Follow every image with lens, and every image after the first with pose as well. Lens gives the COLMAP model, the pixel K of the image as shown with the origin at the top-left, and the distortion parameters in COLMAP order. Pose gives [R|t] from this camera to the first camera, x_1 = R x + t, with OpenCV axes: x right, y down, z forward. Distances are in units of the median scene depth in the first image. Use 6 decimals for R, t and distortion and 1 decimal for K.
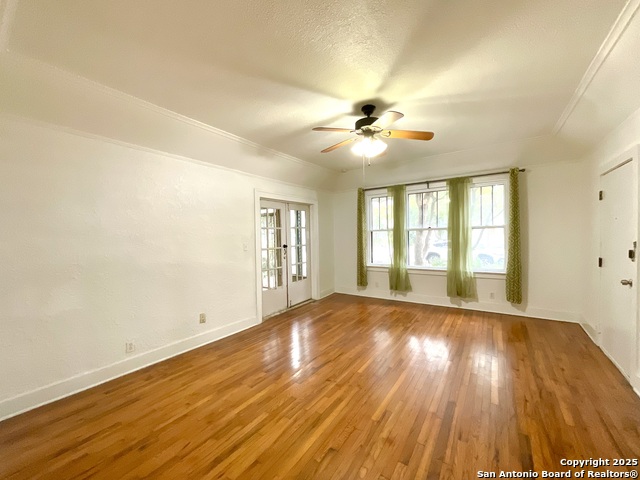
lens RADIAL K [[258.6, 0, 320.0], [0, 258.6, 240.0], [0, 0, 1]] dist [-0.001204, 0.000482]
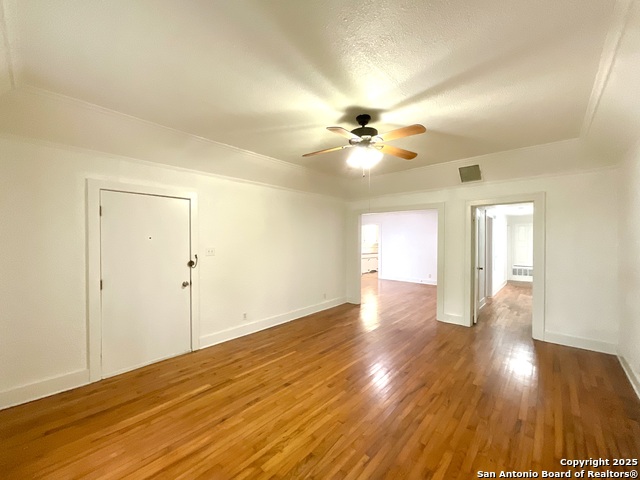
lens RADIAL K [[258.6, 0, 320.0], [0, 258.6, 240.0], [0, 0, 1]] dist [-0.001204, 0.000482]
pose [[-0.990855, 0.021174, 0.133259, 0.155137], [0.025177, 0.999279, 0.028423, -0.057407], [-0.132561, 0.031518, -0.990674, 1.363699]]
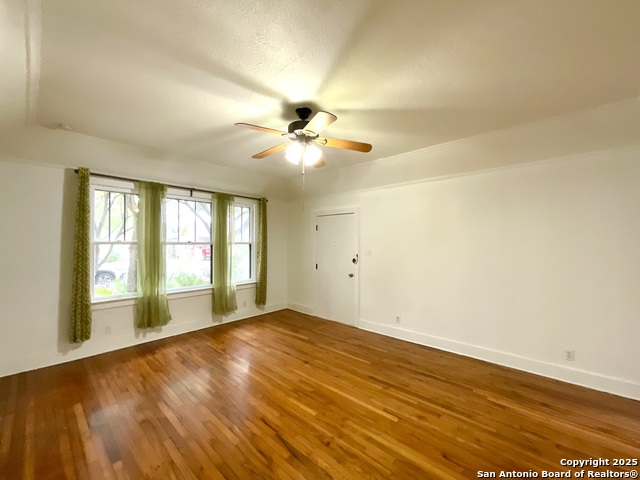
lens RADIAL K [[255.6, 0, 317.3], [0, 255.6, 246.7], [0, 0, 1]] dist [-0.015425, 0.000137]
pose [[0.143634, 0.015151, 0.989515, -0.444888], [0.019382, 0.999648, -0.018120, -0.010870], [-0.989441, 0.021782, 0.143290, 0.572755]]
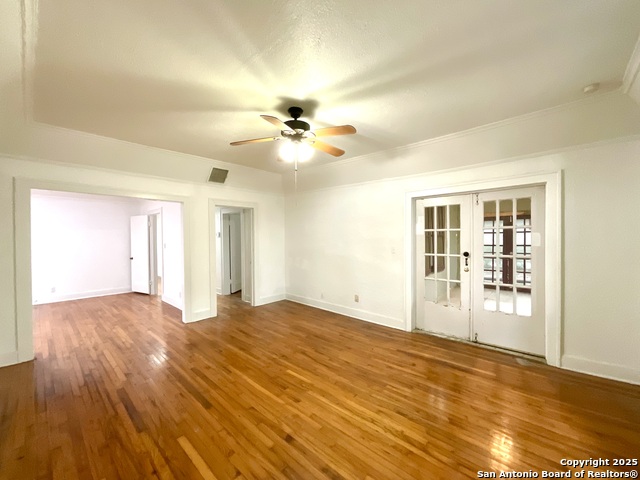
lens RADIAL K [[258.5, 0, 320.1], [0, 258.5, 237.8], [0, 0, 1]] dist [-0.019808, 0.000159]
pose [[-0.137646, 0.023172, -0.990210, 0.771491], [-0.016754, 0.999529, 0.025719, -0.040926], [0.990340, 0.020130, -0.137193, 0.838504]]
